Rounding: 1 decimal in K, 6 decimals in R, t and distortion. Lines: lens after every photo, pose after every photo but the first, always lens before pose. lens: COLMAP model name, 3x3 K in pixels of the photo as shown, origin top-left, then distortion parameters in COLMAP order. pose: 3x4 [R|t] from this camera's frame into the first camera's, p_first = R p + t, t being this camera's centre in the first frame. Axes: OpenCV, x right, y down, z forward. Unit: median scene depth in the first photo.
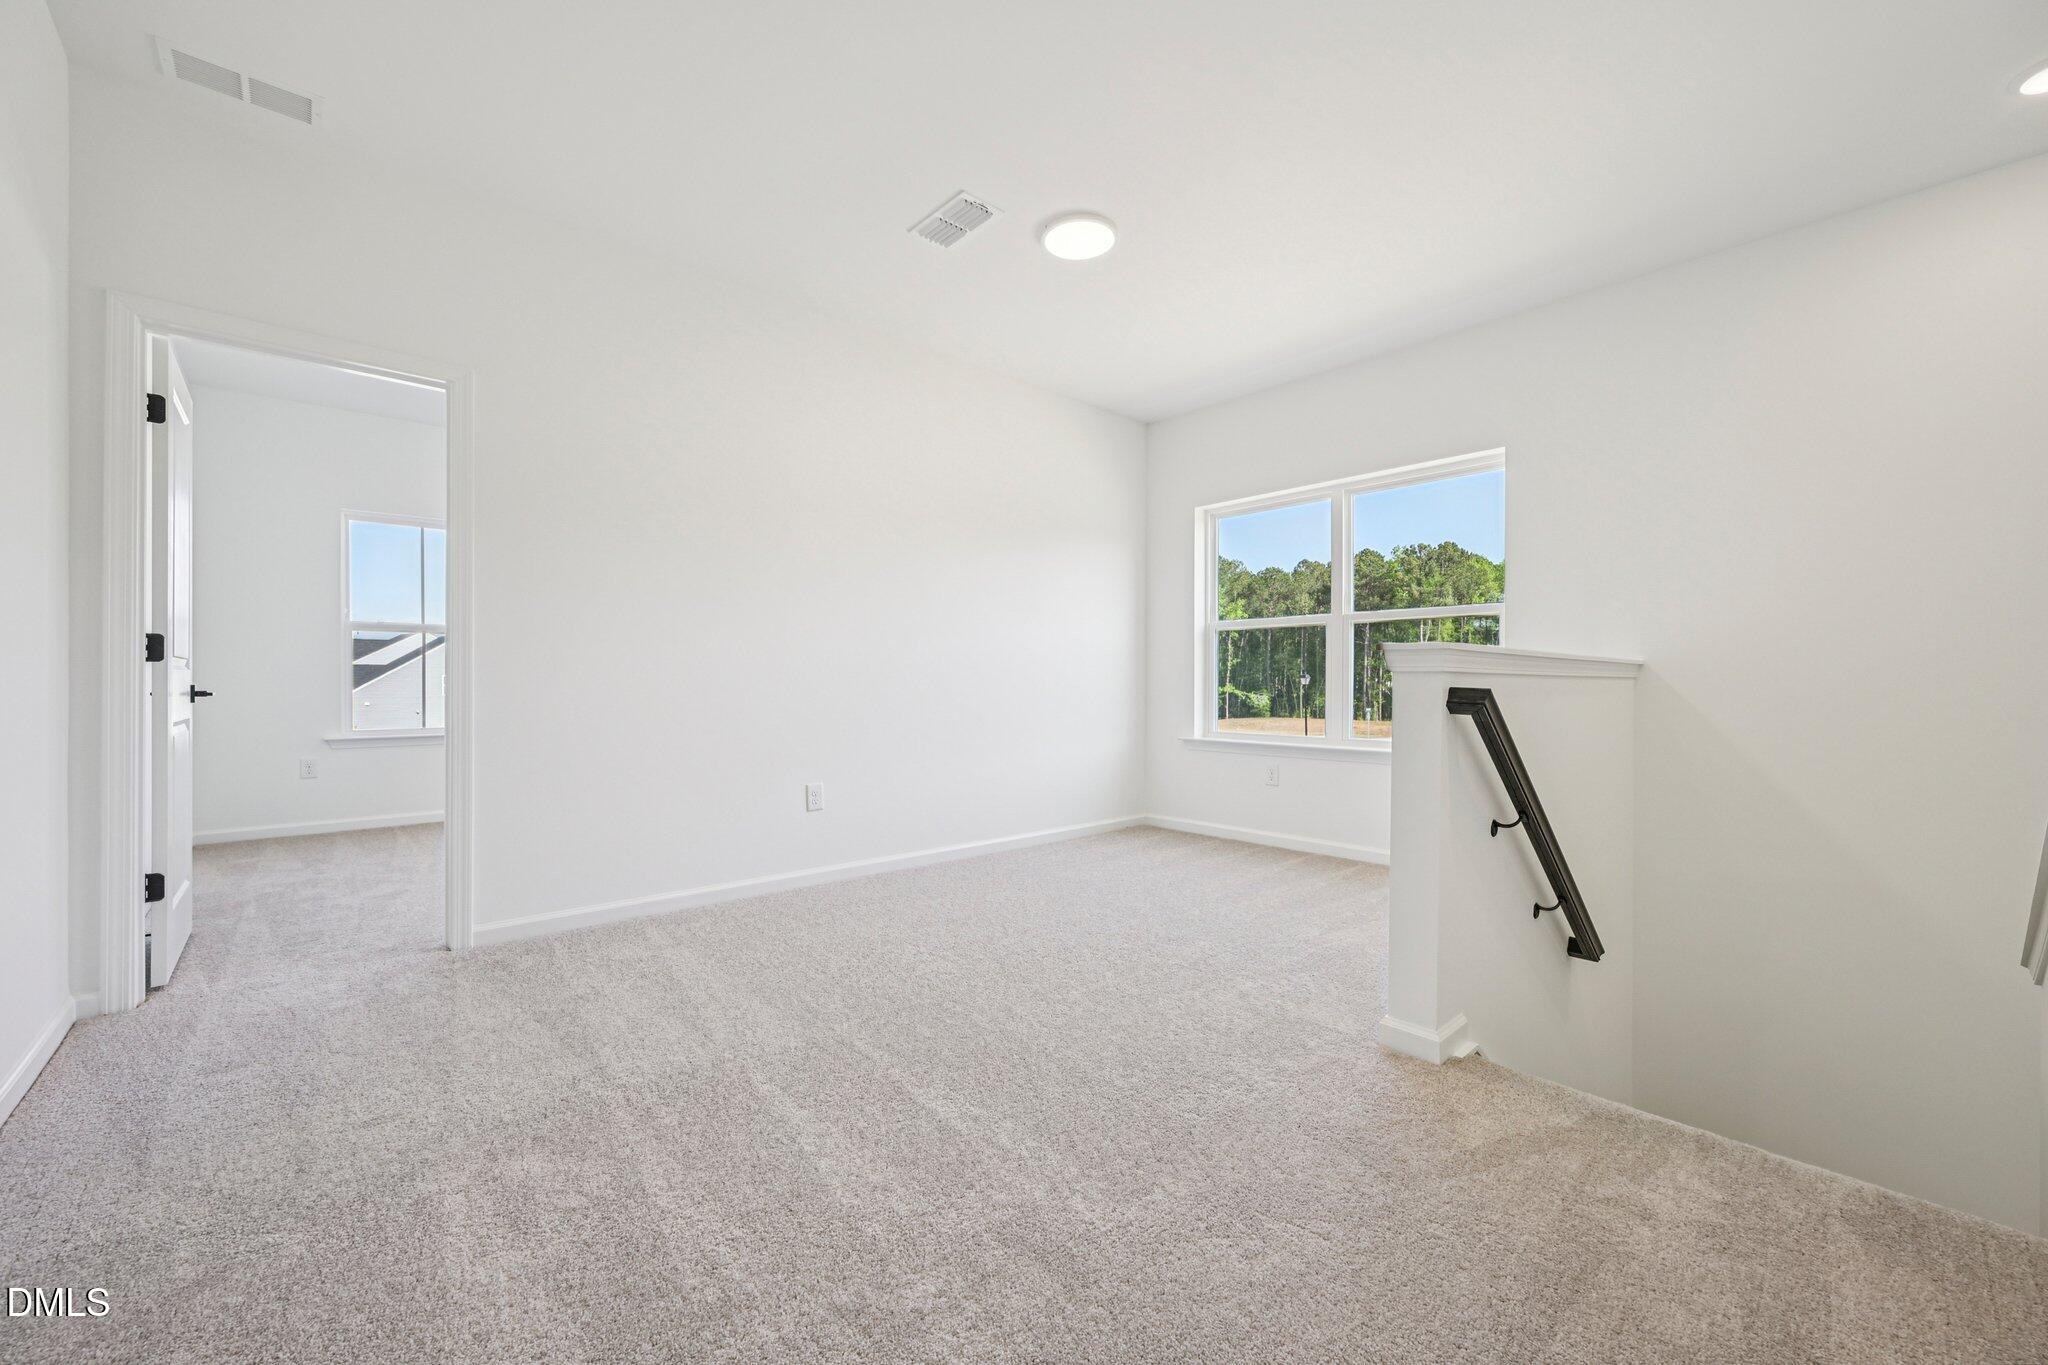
lens RADIAL K [[801.0, 0, 1025.7], [0, 801.0, 691.0], [0, 0, 1]] dist [0.000238, -0.000055]
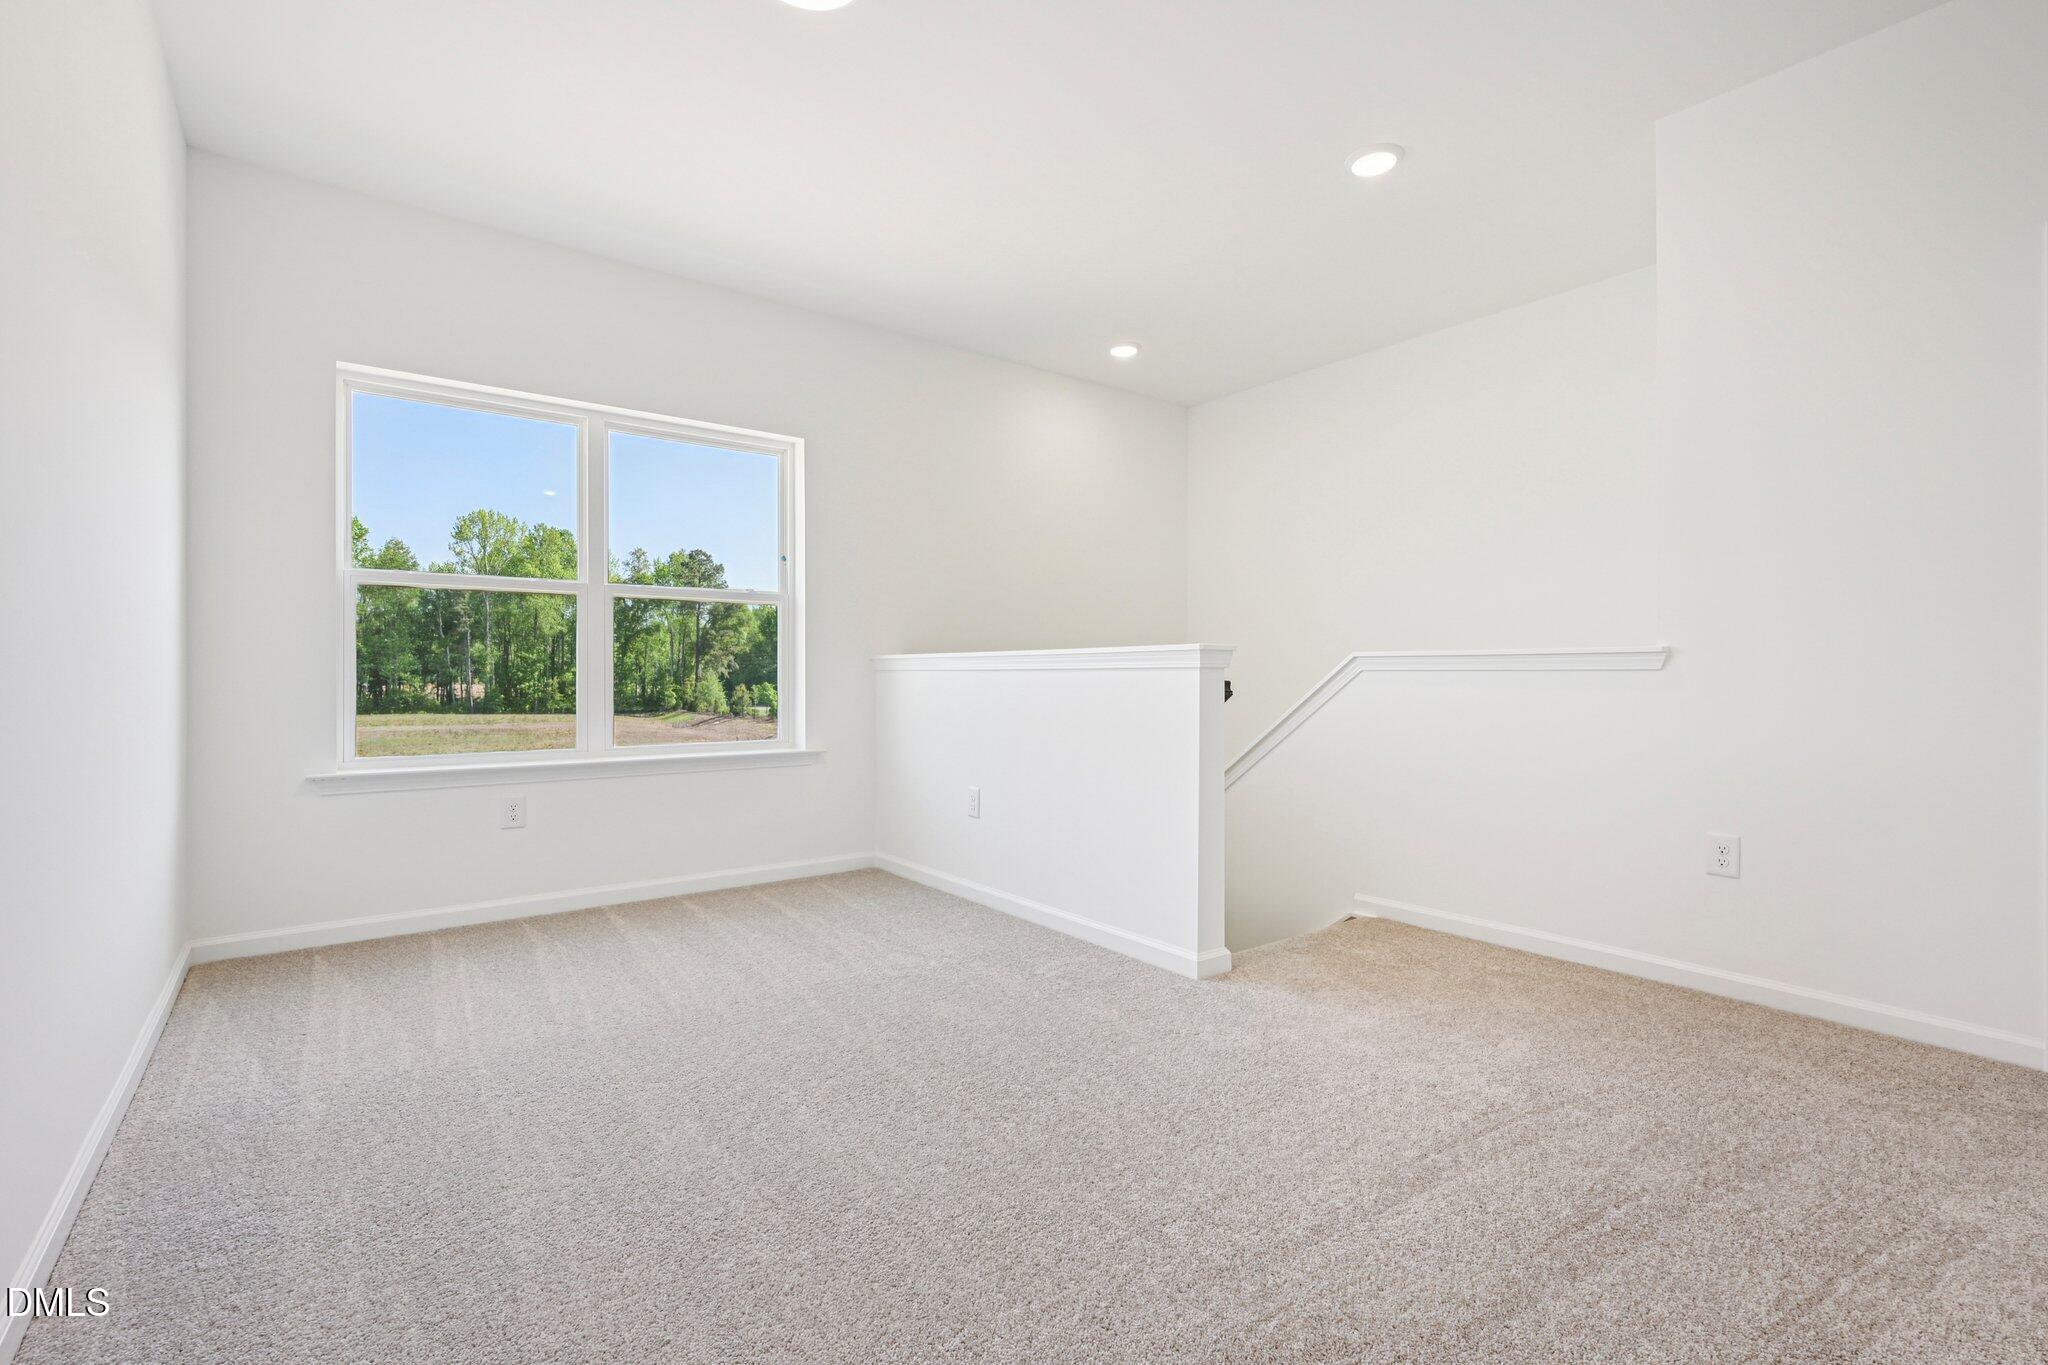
lens RADIAL K [[912.6, 0, 1066.1], [0, 912.6, 675.2], [0, 0, 1]] dist [0.034997, 0.000176]
pose [[0.050742, 0.000060, 0.998712, -0.452078], [0.007775, 0.999970, -0.000455, -0.005506], [-0.998682, 0.007788, 0.050740, 0.518396]]
